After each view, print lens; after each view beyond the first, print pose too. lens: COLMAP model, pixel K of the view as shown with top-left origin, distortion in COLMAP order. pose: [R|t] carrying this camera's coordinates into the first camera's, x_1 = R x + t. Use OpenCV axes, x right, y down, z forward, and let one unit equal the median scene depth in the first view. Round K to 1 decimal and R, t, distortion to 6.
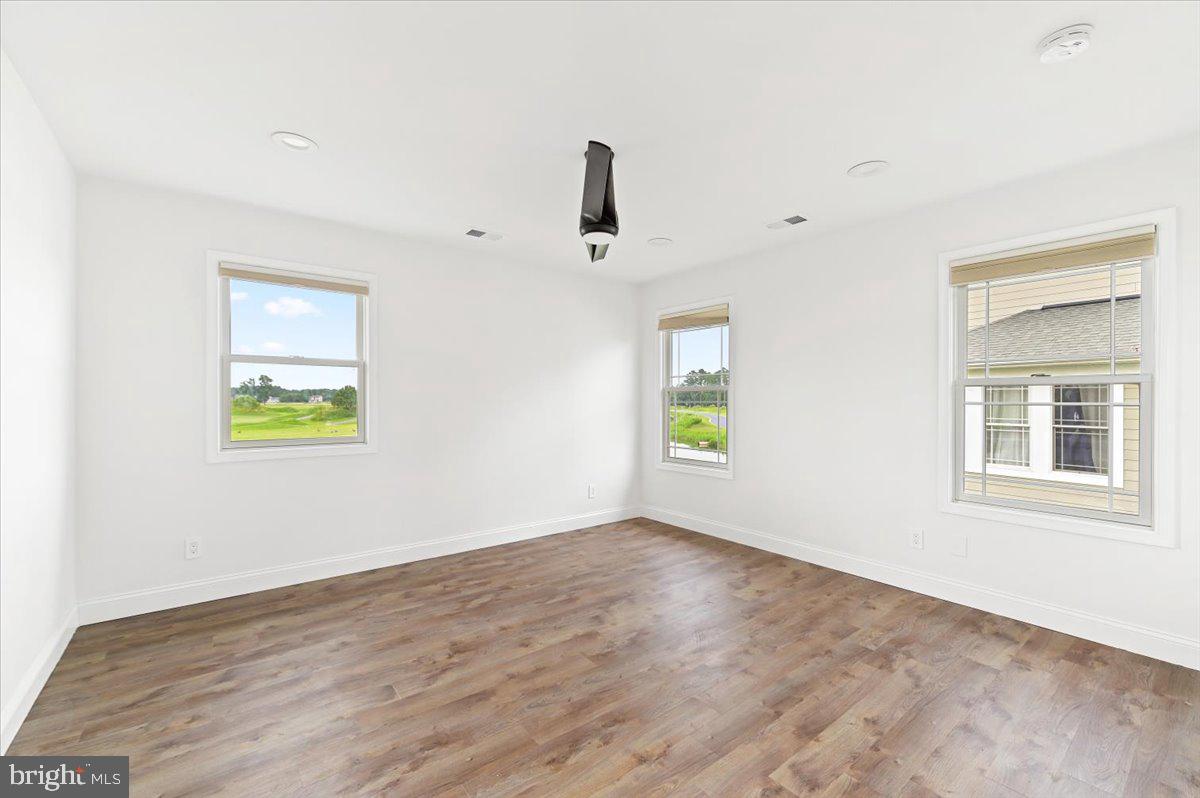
lens RADIAL K [[516.0, 0, 600.0], [0, 516.0, 399.0], [0, 0, 1]] dist [-0.001280, 0.000134]
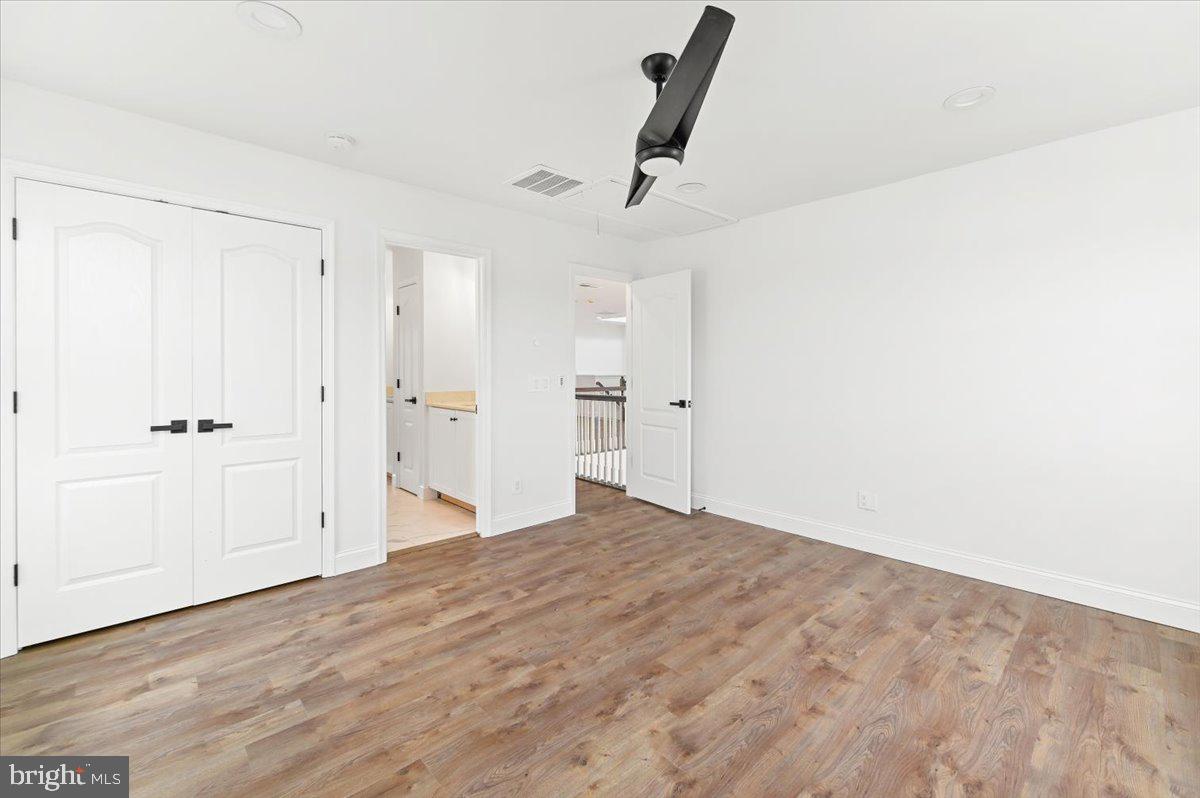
lens RADIAL K [[516.0, 0, 600.0], [0, 516.0, 399.0], [0, 0, 1]] dist [-0.001280, 0.000134]
pose [[-0.996939, 0.003086, -0.078120, 0.165375], [-0.001506, 0.998277, 0.058659, 0.005948], [0.078166, 0.058597, -0.995217, 1.909207]]
